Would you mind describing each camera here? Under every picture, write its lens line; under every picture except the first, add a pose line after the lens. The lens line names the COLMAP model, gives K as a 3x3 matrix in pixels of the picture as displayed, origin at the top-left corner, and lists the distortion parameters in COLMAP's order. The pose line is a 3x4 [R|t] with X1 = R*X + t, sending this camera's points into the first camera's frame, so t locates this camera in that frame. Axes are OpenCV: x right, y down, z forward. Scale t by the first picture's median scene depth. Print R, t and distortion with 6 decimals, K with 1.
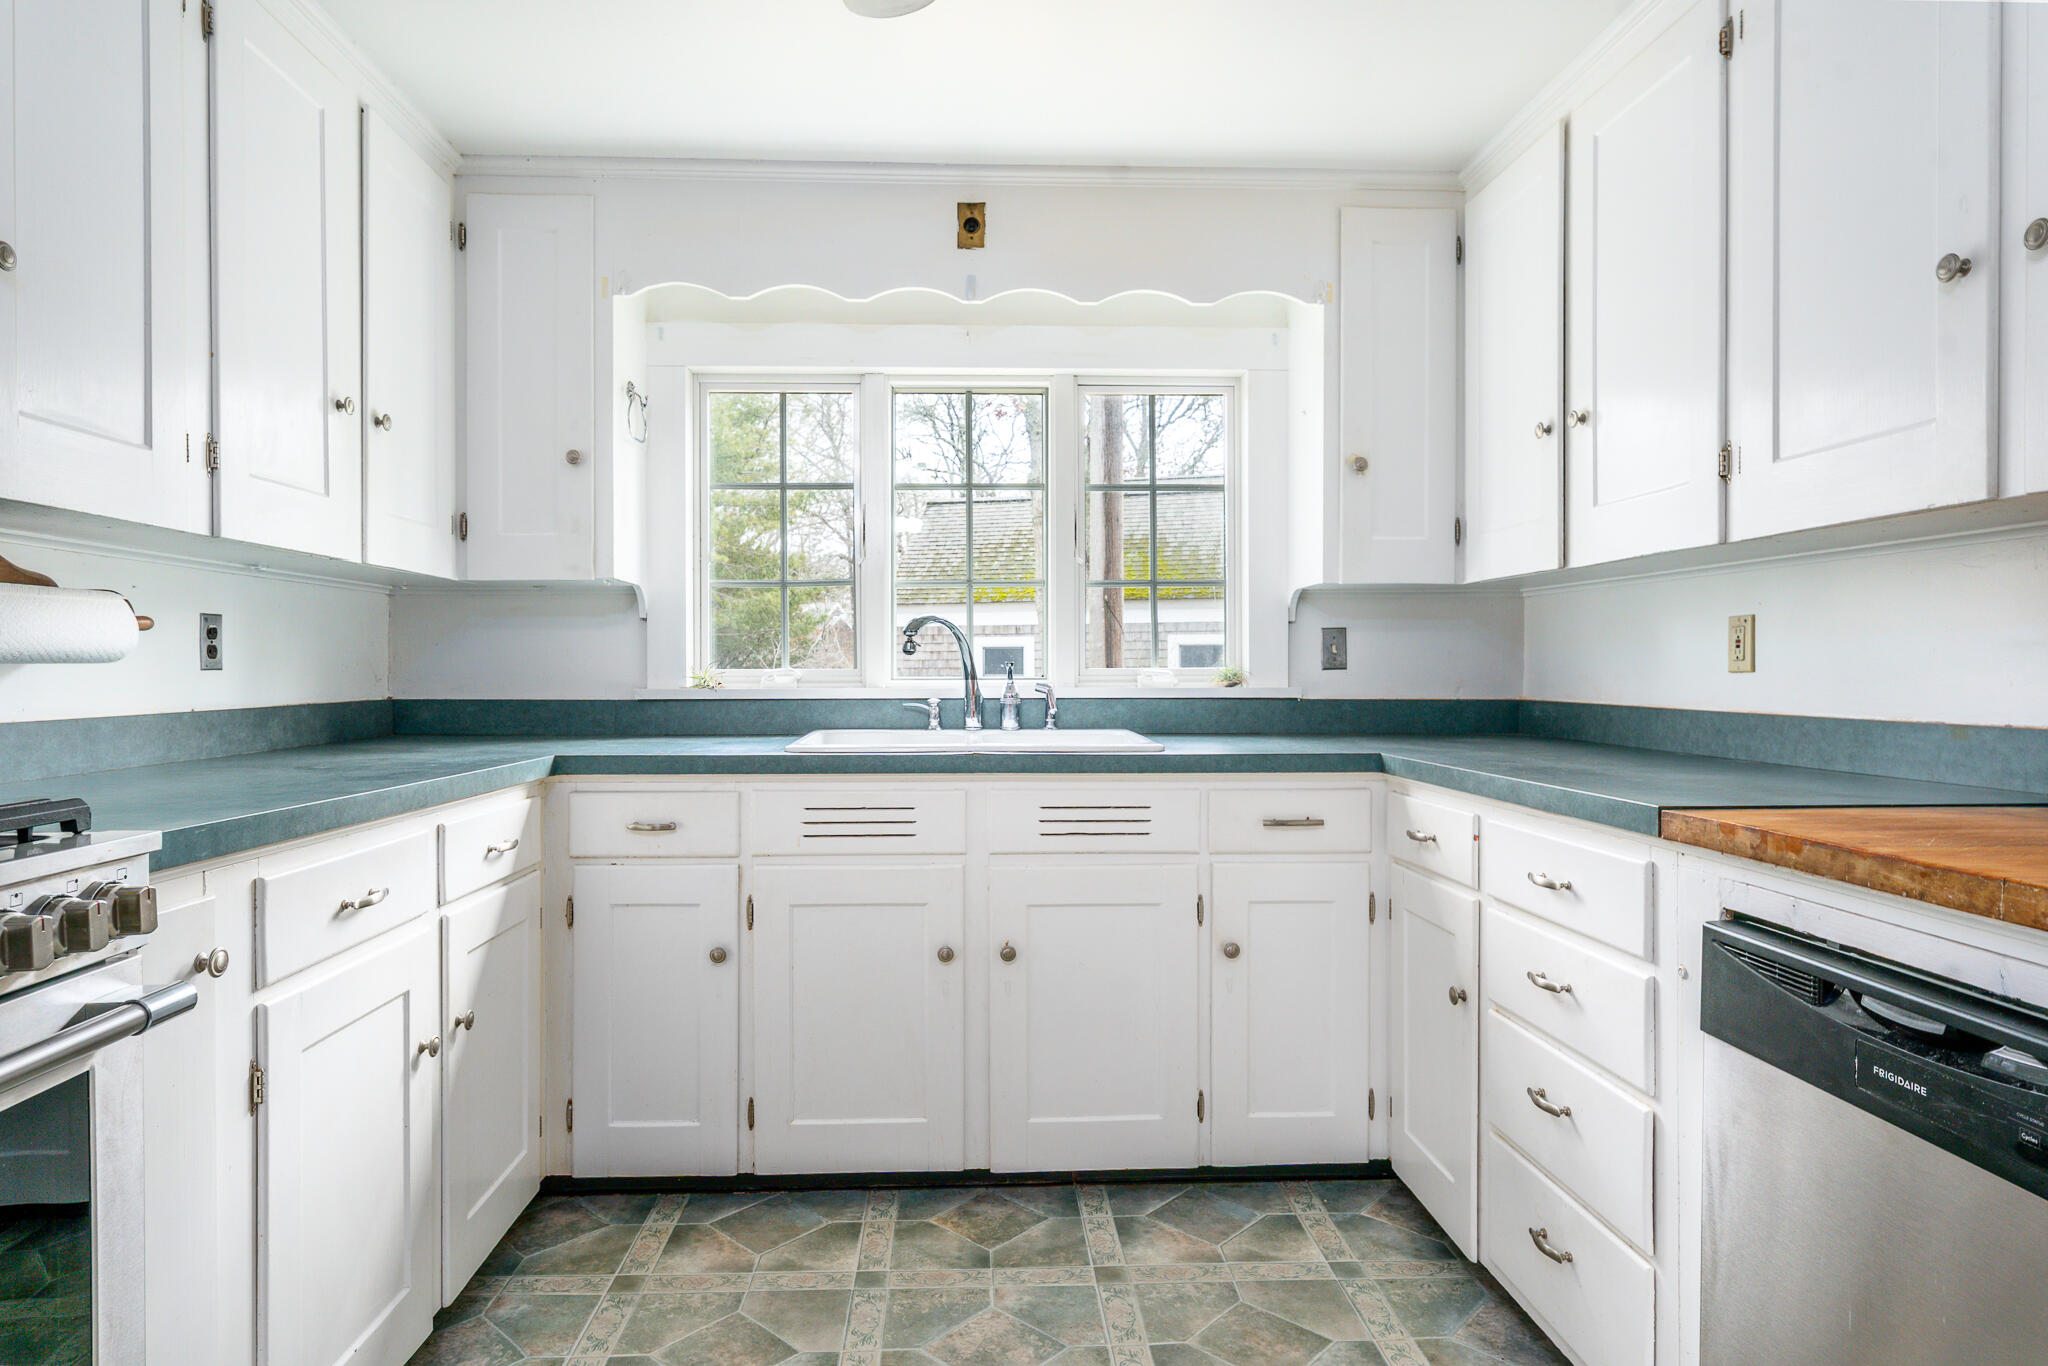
lens RADIAL K [[1123.9, 0, 1010.3], [0, 1123.9, 679.1], [0, 0, 1]] dist [0.004825, -0.001159]
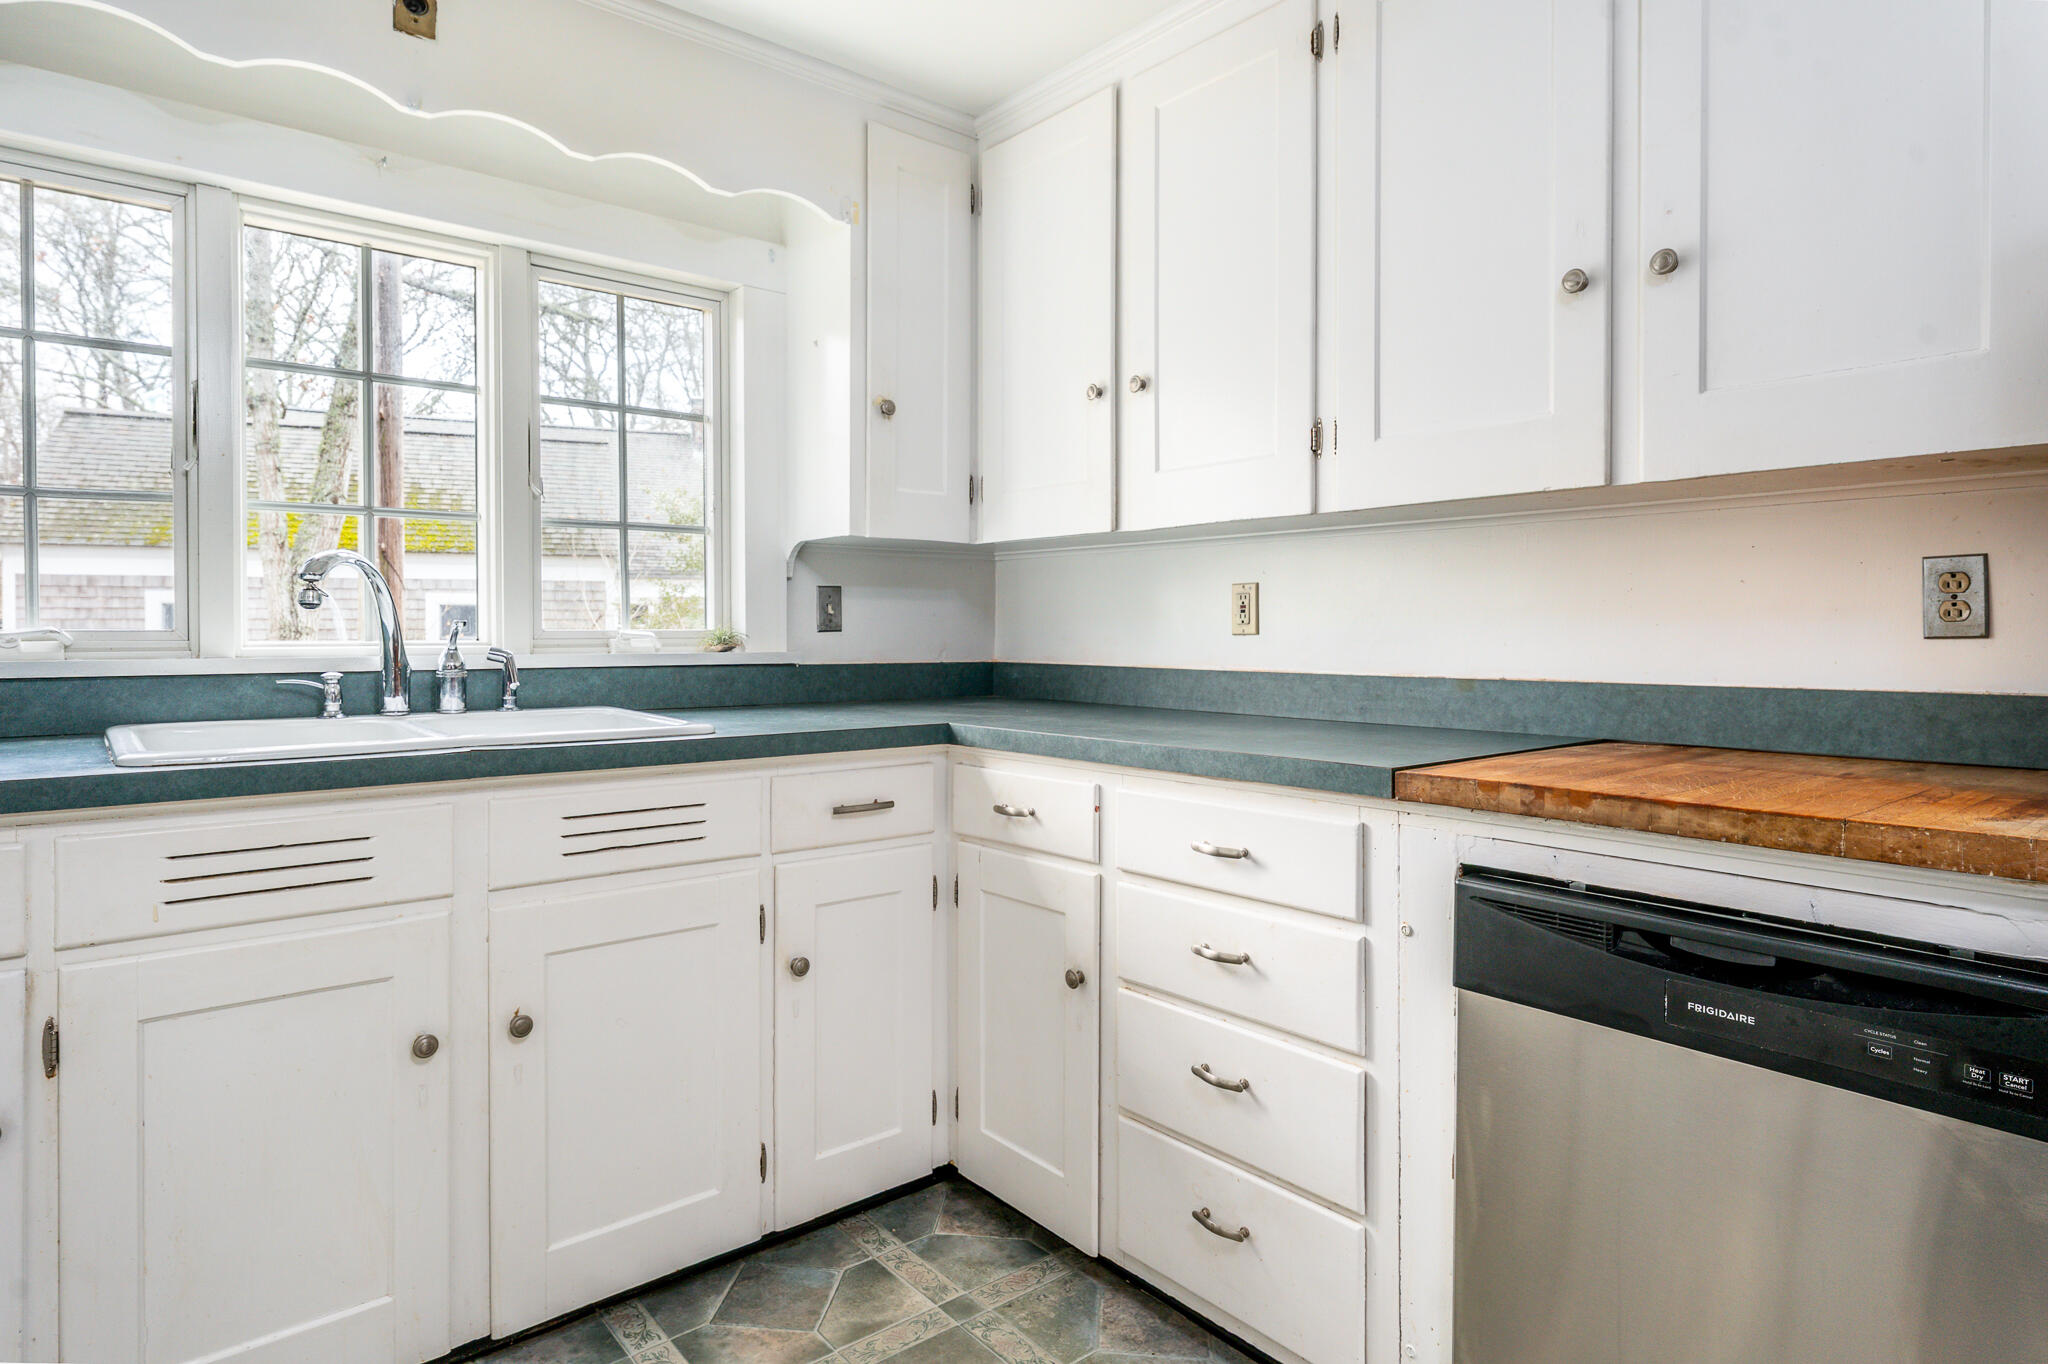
lens RADIAL K [[1123.9, 0, 1009.4], [0, 1123.9, 642.2], [0, 0, 1]] dist [0.004825, -0.001159]
pose [[0.806645, -0.003576, 0.591025, -0.180096], [0.003562, 0.999993, 0.001189, -0.000834], [-0.591025, 0.001146, 0.806652, 0.244155]]
